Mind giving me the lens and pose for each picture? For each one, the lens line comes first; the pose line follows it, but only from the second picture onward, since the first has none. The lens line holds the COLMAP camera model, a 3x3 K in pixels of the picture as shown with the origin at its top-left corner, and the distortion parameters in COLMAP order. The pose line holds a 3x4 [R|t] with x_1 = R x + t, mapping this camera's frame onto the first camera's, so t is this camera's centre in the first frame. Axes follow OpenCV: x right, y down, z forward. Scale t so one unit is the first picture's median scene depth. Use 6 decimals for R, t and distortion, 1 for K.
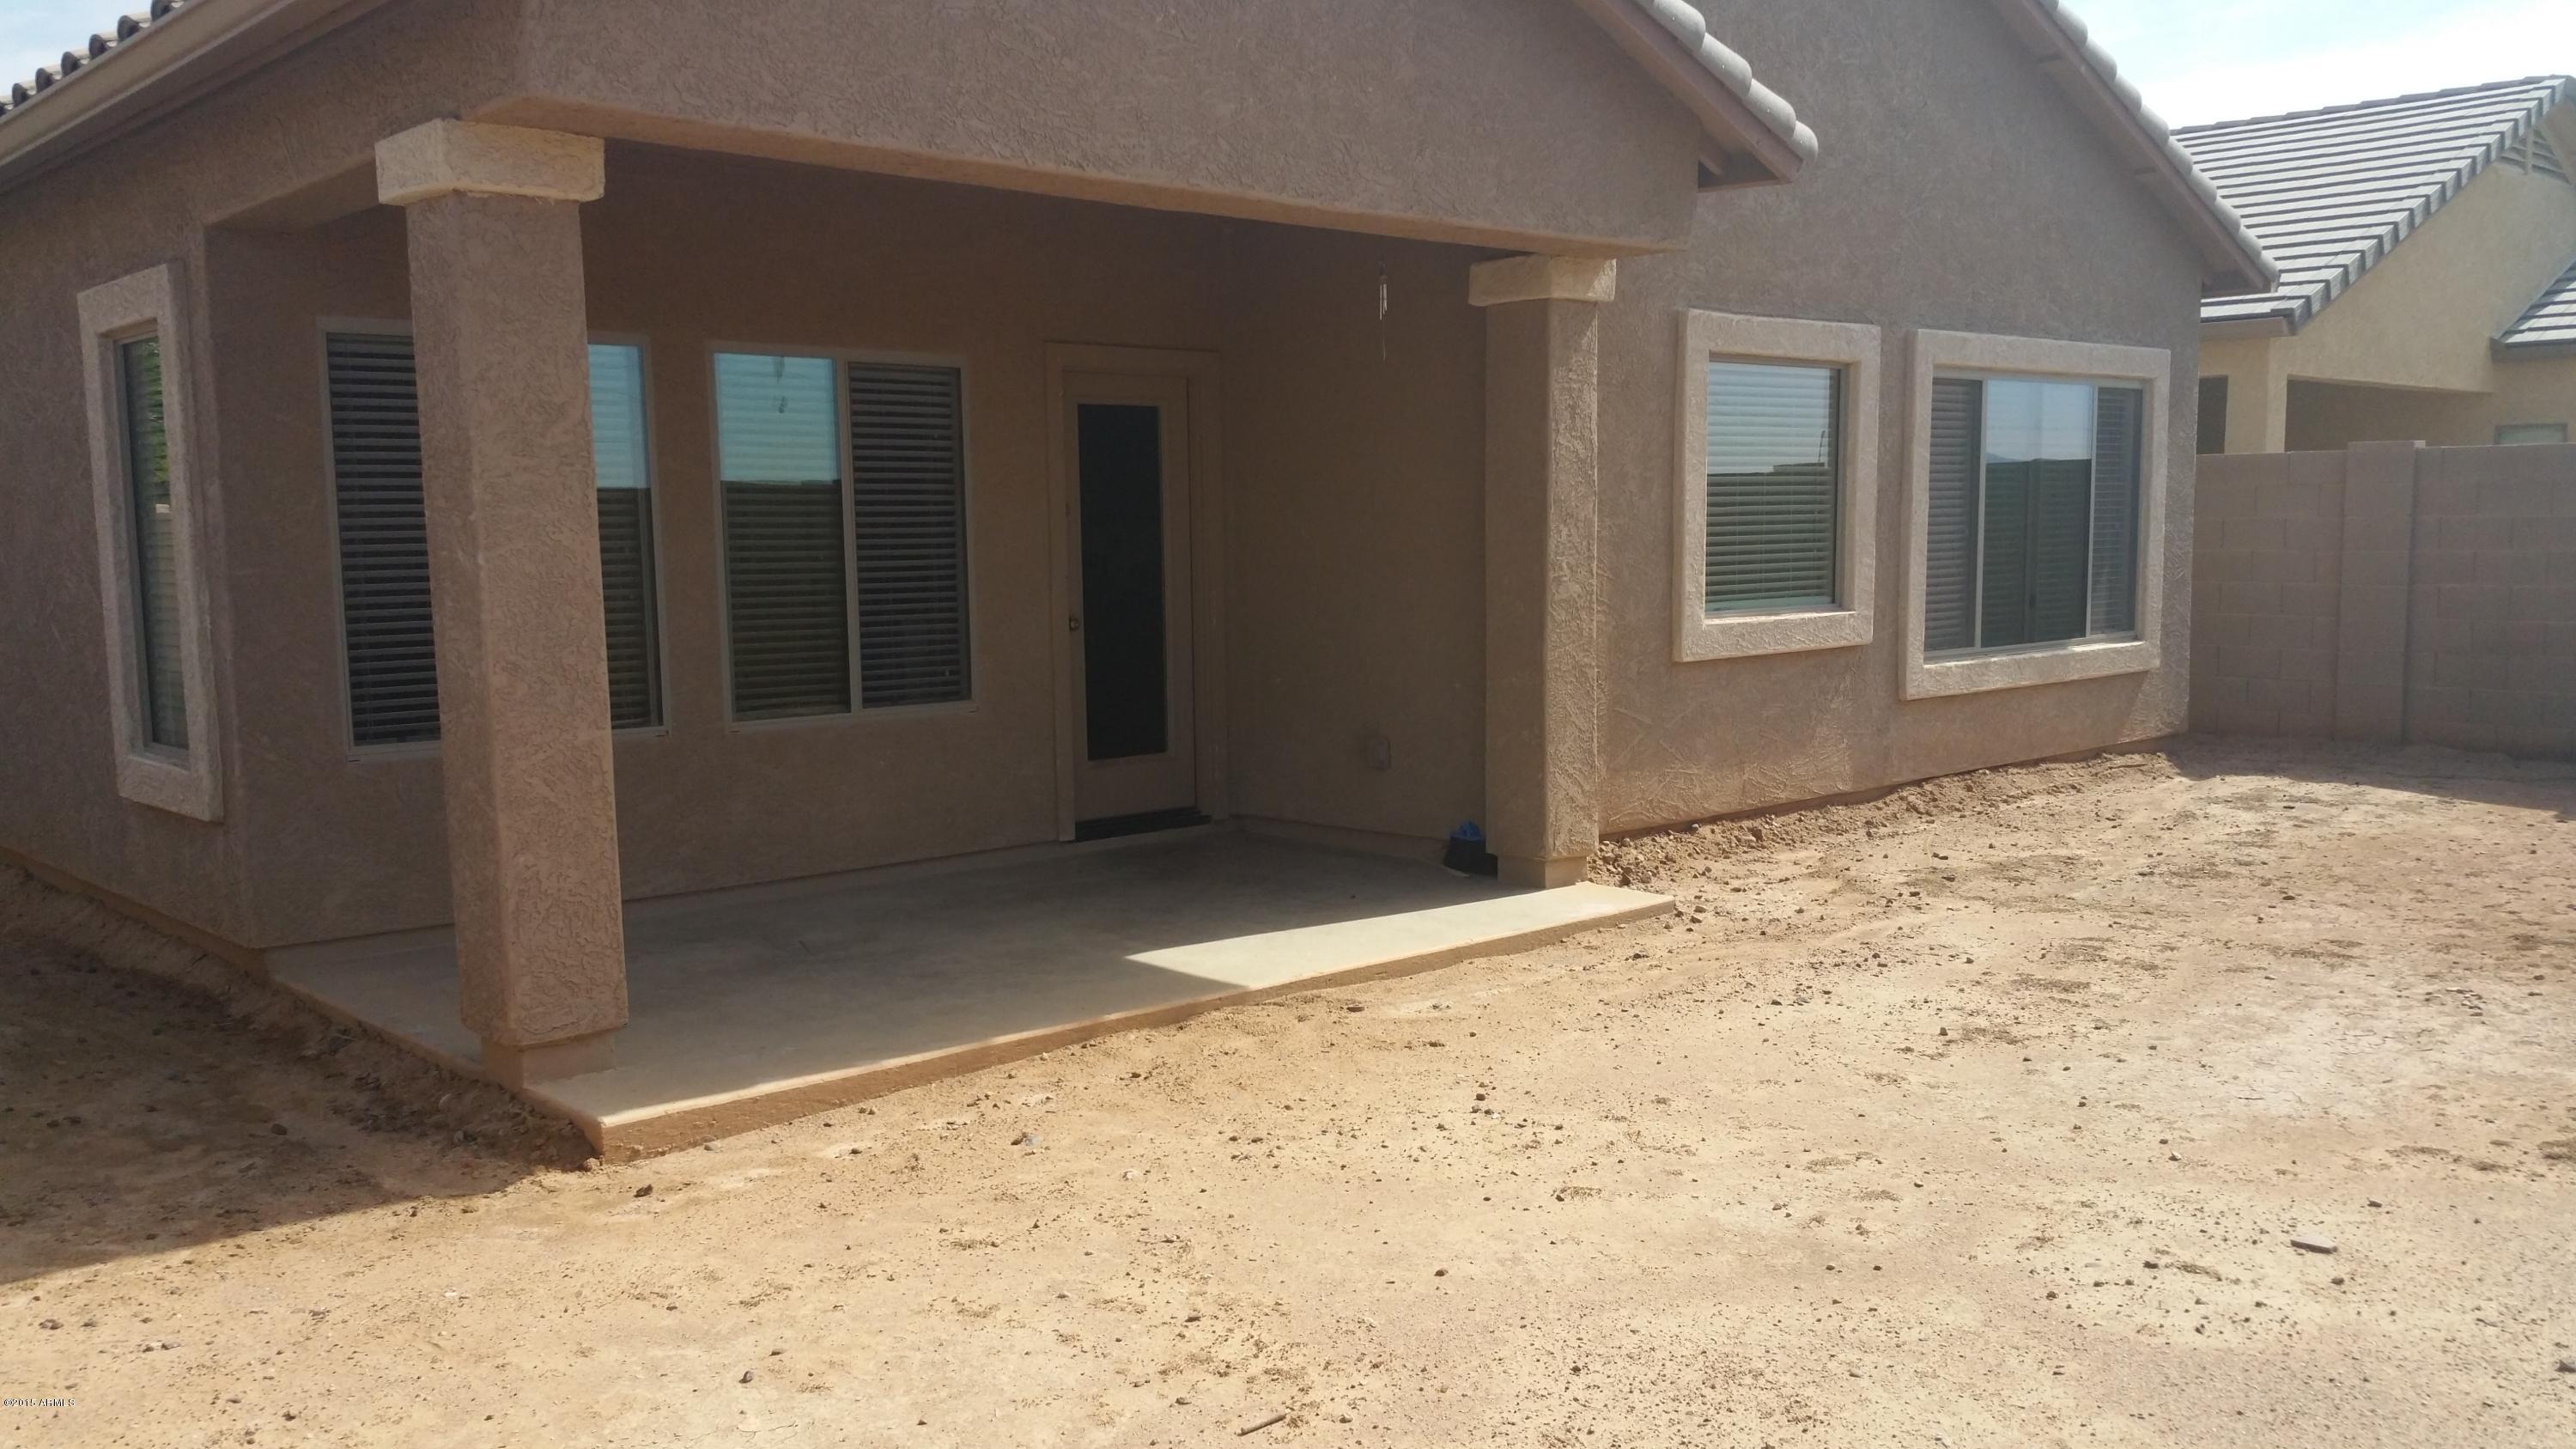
lens RADIAL K [[2090.8, 0, 1304.1], [0, 2090.8, 781.9], [0, 0, 1]] dist [0.168308, -0.376392]
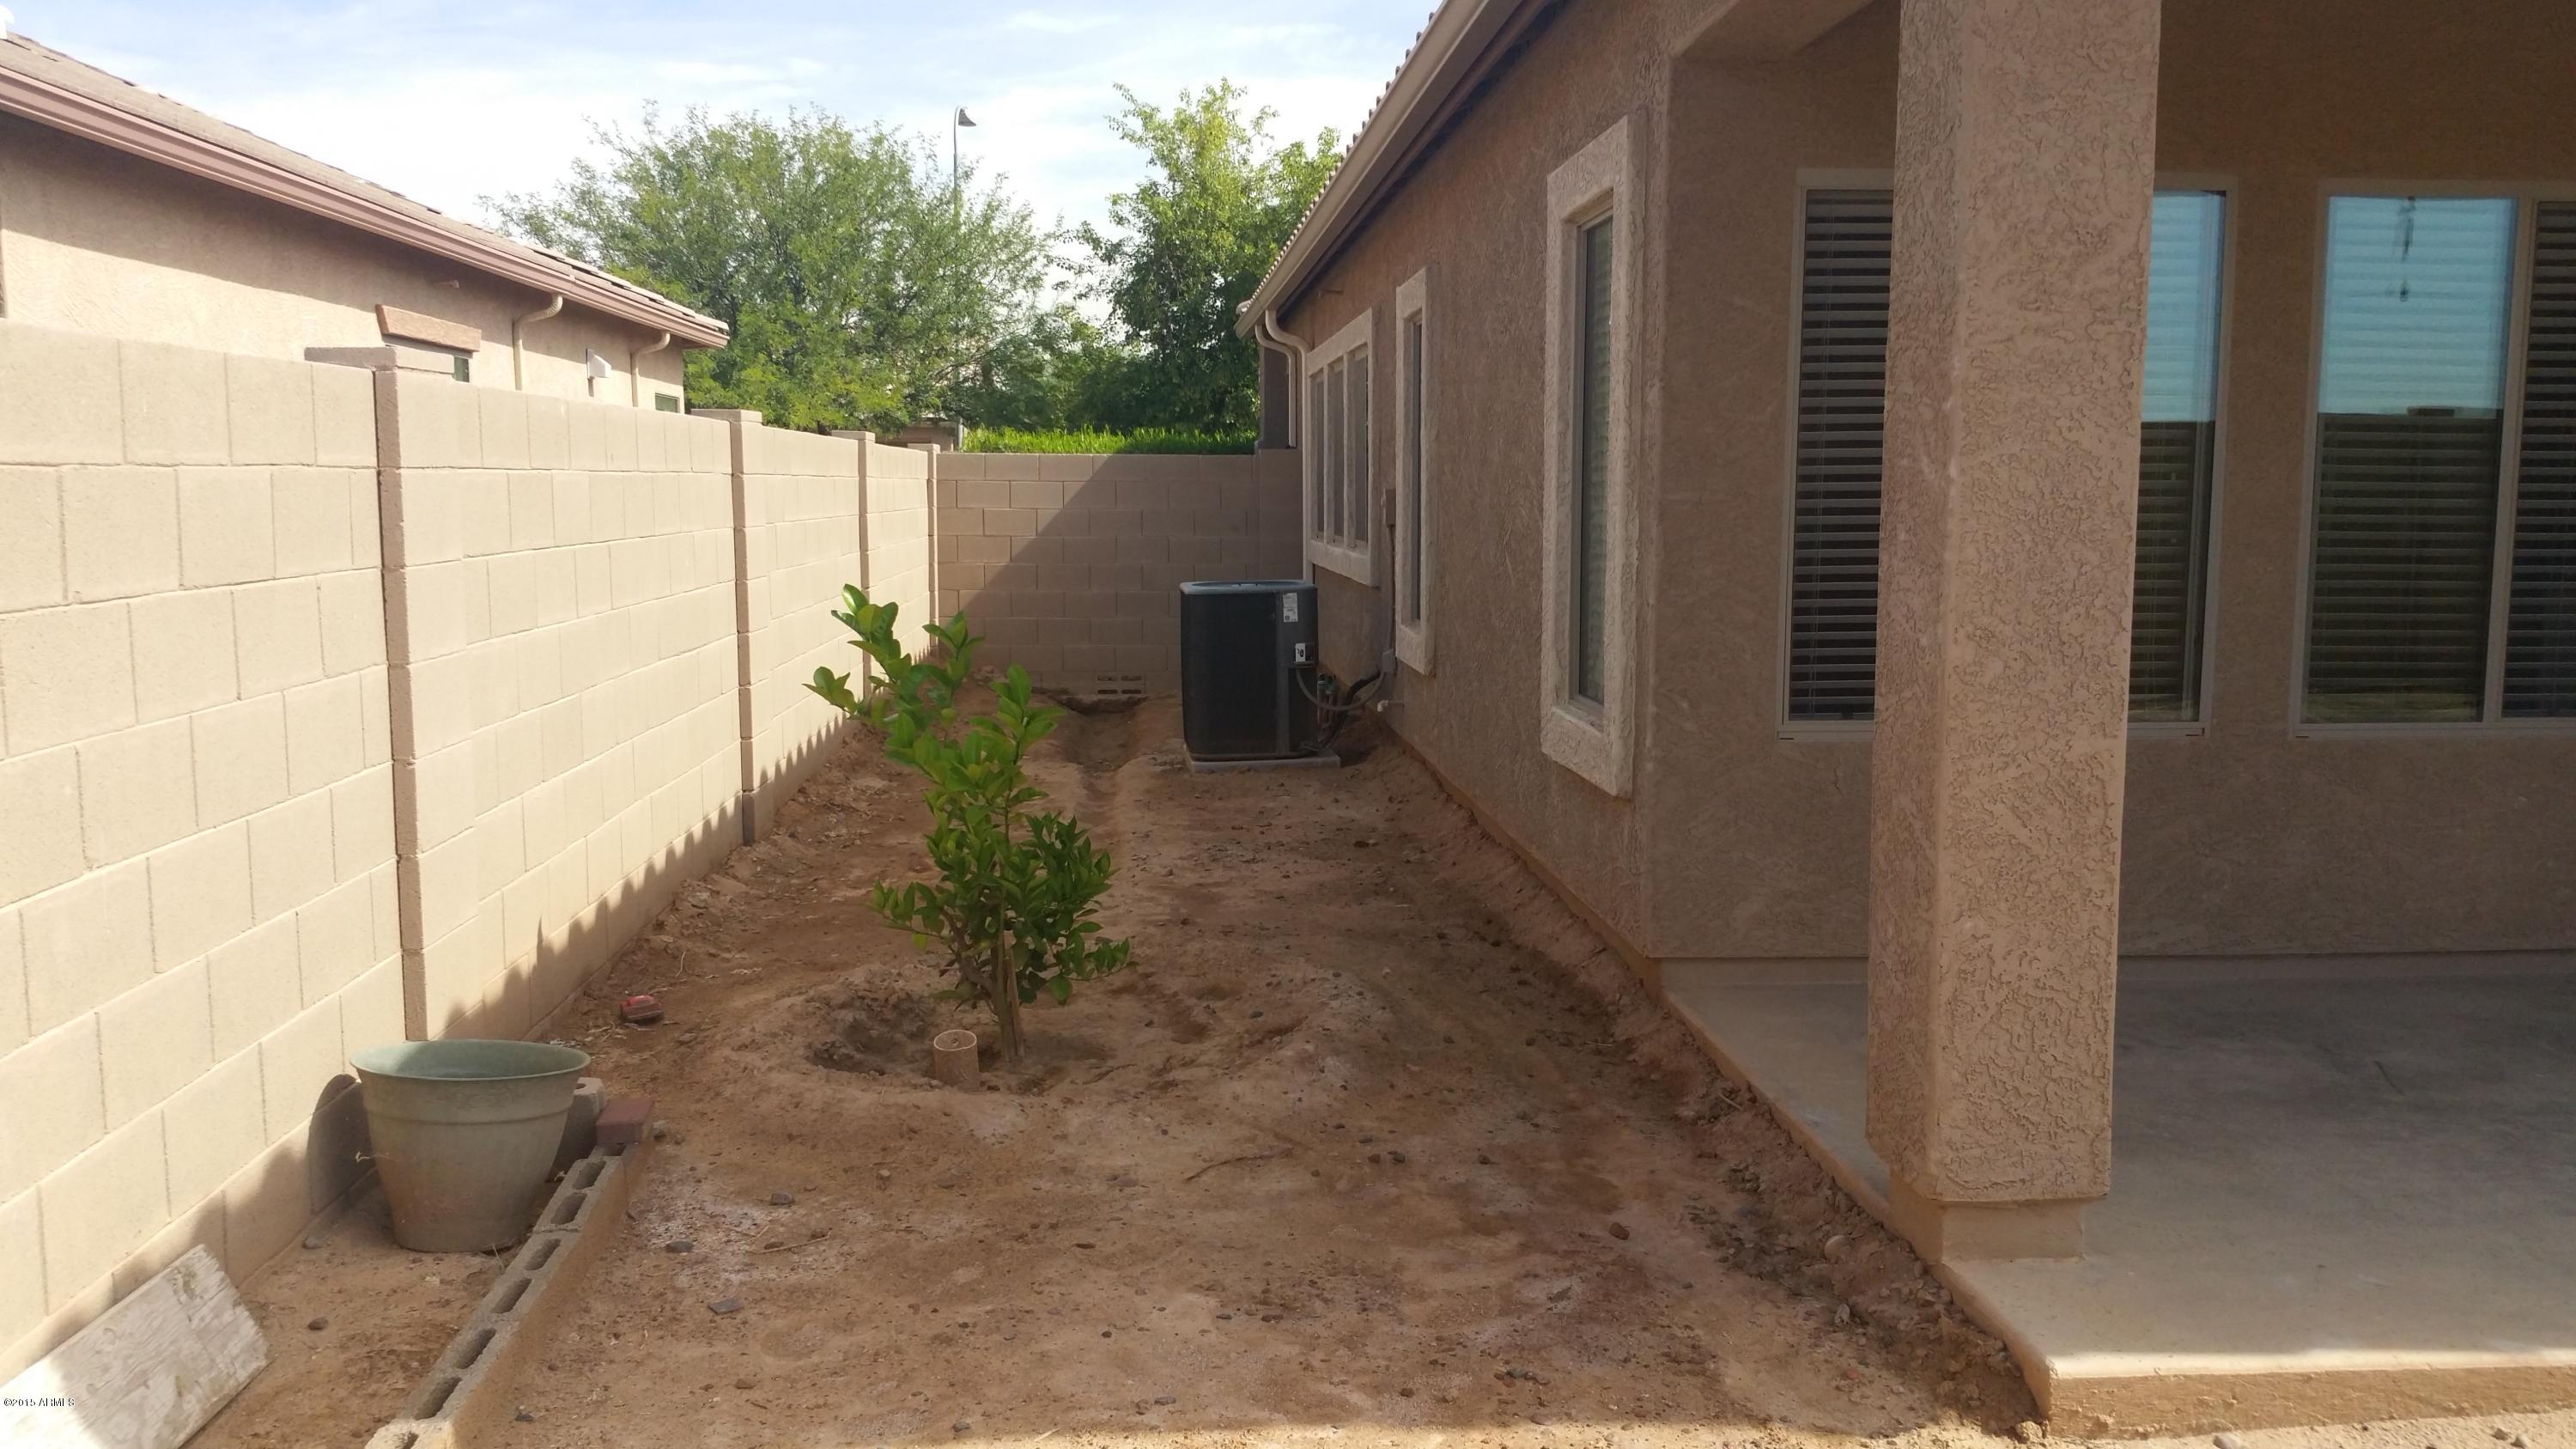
lens RADIAL K [[2102.0, 0, 1289.9], [0, 2102.0, 743.9], [0, 0, 1]] dist [0.166400, -0.334037]
pose [[0.770989, 0.090062, -0.630449, -0.063905], [-0.089131, 0.995466, 0.033207, -0.012354], [0.630581, 0.030590, 0.775520, 0.189981]]
